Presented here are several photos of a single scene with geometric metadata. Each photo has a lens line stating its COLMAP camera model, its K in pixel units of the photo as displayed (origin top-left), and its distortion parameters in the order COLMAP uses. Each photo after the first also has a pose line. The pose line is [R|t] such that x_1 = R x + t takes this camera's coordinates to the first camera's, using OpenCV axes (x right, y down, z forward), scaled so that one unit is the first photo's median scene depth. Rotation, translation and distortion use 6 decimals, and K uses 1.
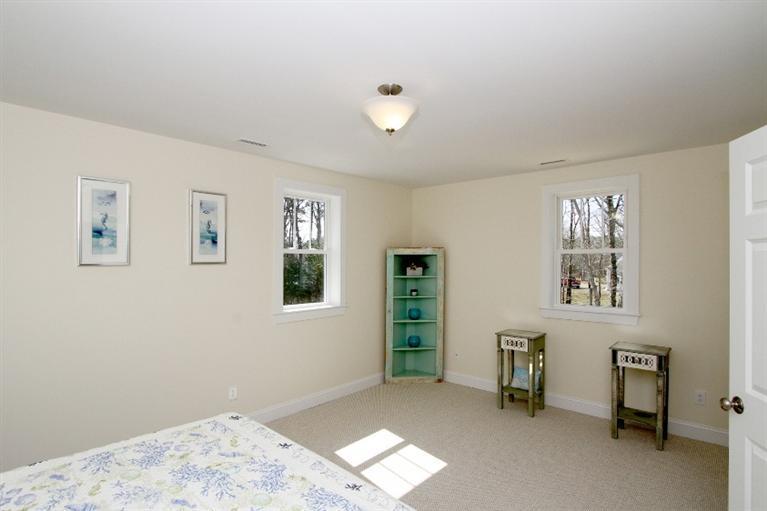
lens RADIAL K [[413.9, 0, 383.5], [0, 413.9, 255.5], [0, 0, 1]] dist [-0.023135, 0.000367]
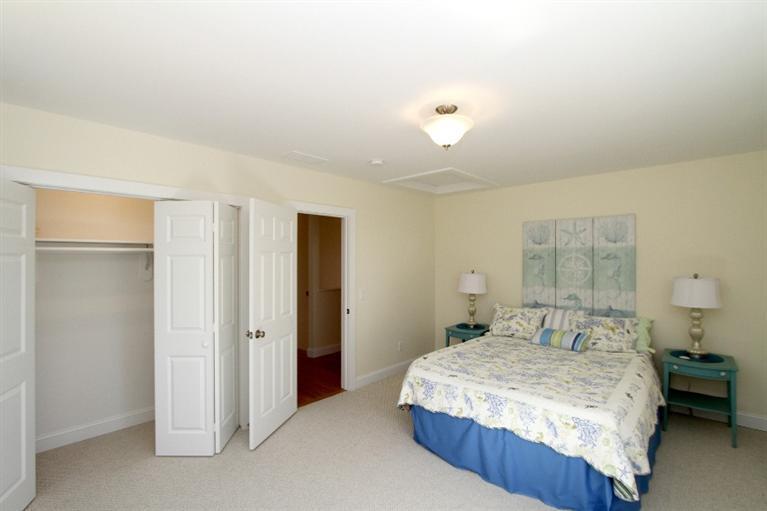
lens RADIAL K [[358.0, 0, 383.5], [0, 358.0, 255.5], [0, 0, 1]] dist [0.000045, 0.000287]
pose [[-0.999912, -0.002789, -0.012974, 0.238850], [-0.002722, 0.999983, -0.005170, 0.008790], [0.012988, -0.005135, -0.999902, 2.328510]]
